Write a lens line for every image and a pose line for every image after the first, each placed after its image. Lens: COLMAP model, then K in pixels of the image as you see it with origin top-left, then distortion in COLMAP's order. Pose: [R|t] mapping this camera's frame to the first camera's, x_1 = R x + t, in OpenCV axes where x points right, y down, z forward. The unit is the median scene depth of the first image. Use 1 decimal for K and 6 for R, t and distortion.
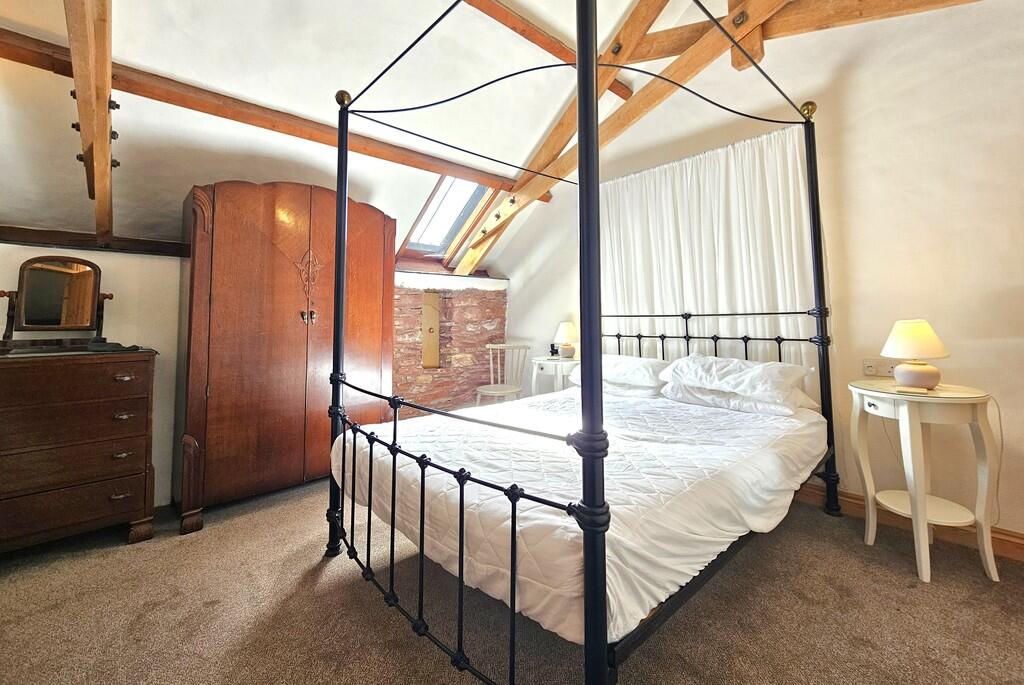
lens RADIAL K [[429.0, 0, 512.0], [0, 429.0, 342.5], [0, 0, 1]] dist [0.000299, 0.000611]
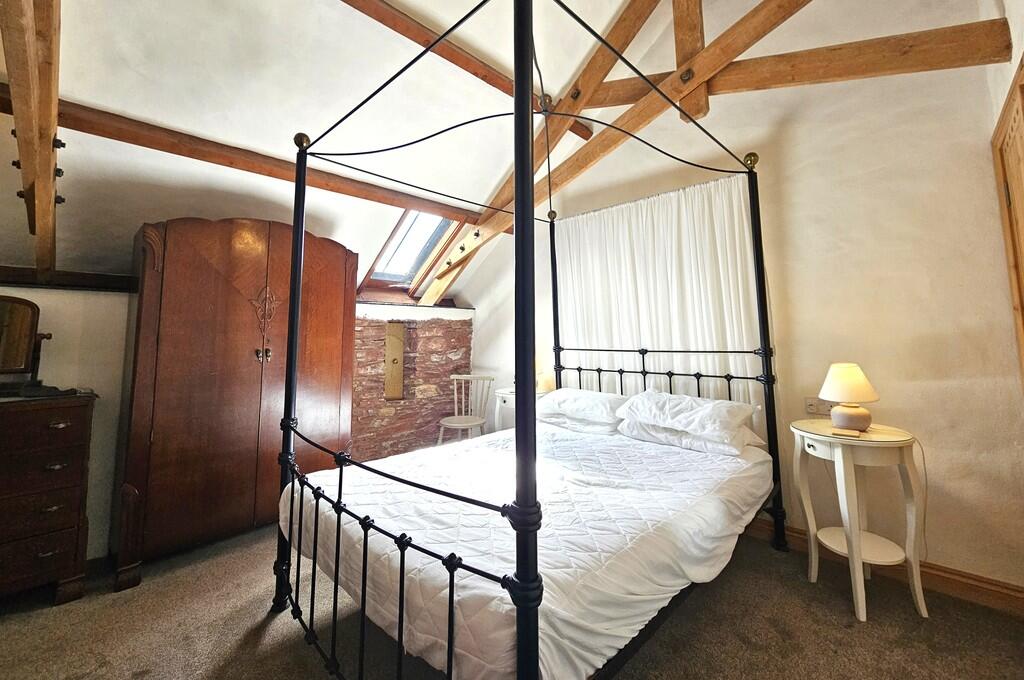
lens RADIAL K [[429.2, 0, 517.7], [0, 429.2, 331.5], [0, 0, 1]] dist [0.000419, 0.000339]
pose [[0.998401, 0.001131, 0.056511, 0.055990], [0.001098, 0.999223, -0.039398, -0.082282], [-0.056511, 0.039397, 0.997624, -0.015430]]
